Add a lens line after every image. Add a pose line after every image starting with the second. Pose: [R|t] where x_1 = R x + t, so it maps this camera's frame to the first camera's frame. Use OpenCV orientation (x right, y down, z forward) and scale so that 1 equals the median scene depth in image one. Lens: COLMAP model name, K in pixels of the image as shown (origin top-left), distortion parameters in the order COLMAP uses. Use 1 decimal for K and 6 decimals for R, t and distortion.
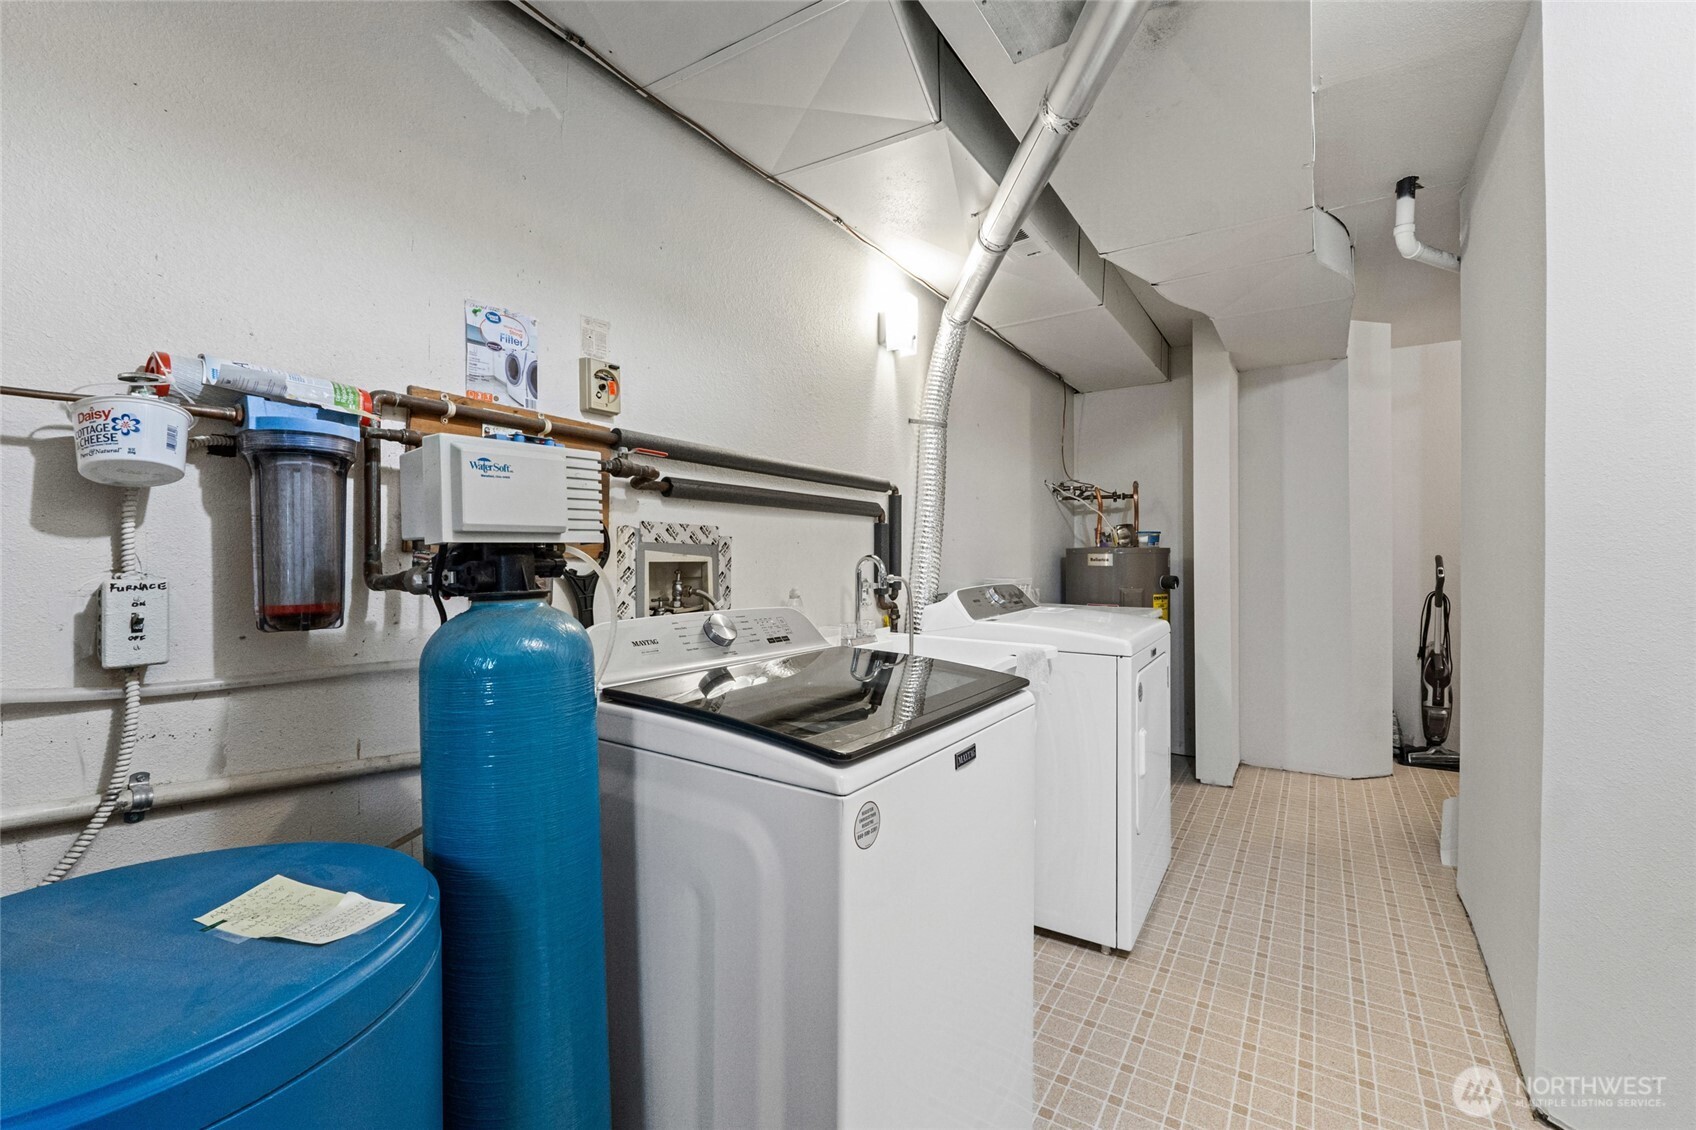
lens RADIAL K [[712.4, 0, 854.6], [0, 712.4, 563.1], [0, 0, 1]] dist [-0.006906, 0.000212]
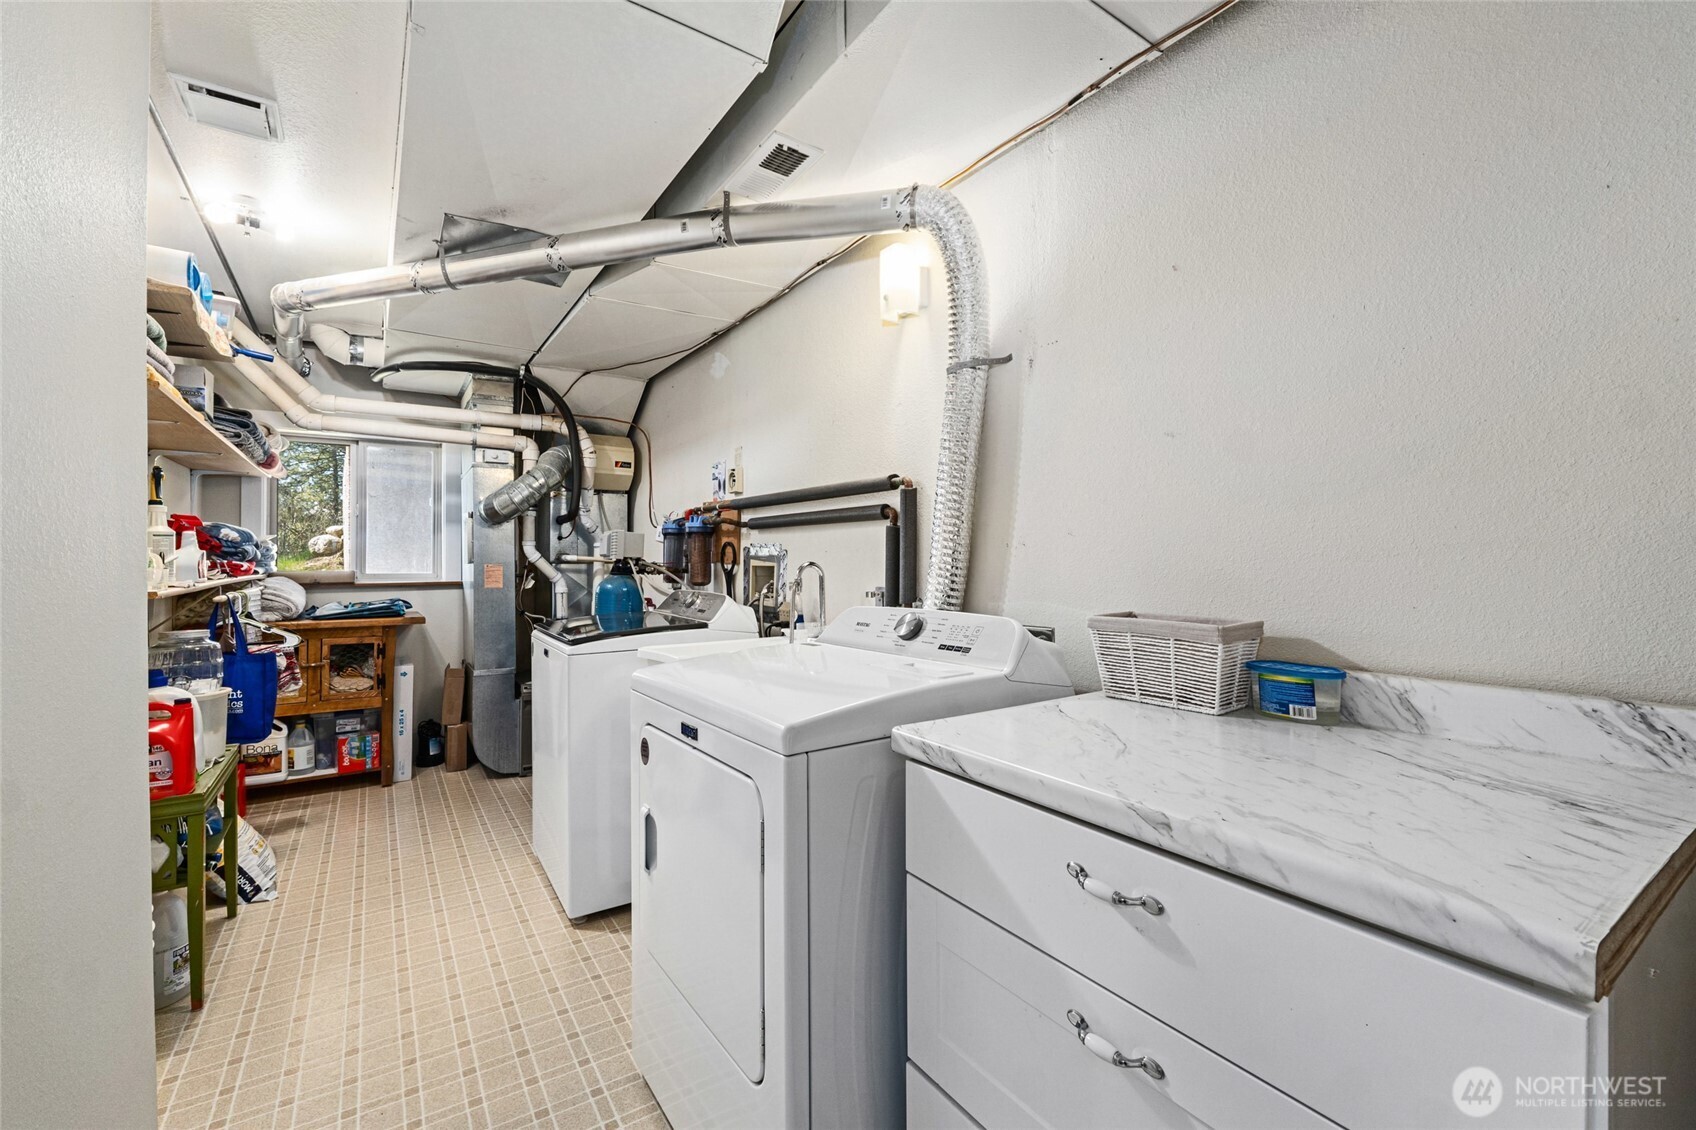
lens RADIAL K [[712.4, 0, 854.6], [0, 712.4, 563.1], [0, 0, 1]] dist [-0.006906, 0.000212]
pose [[-0.385939, 0.004973, -0.922511, 1.171547], [-0.004616, 0.999963, 0.007322, -0.020416], [0.922513, 0.007084, -0.385902, 1.747450]]
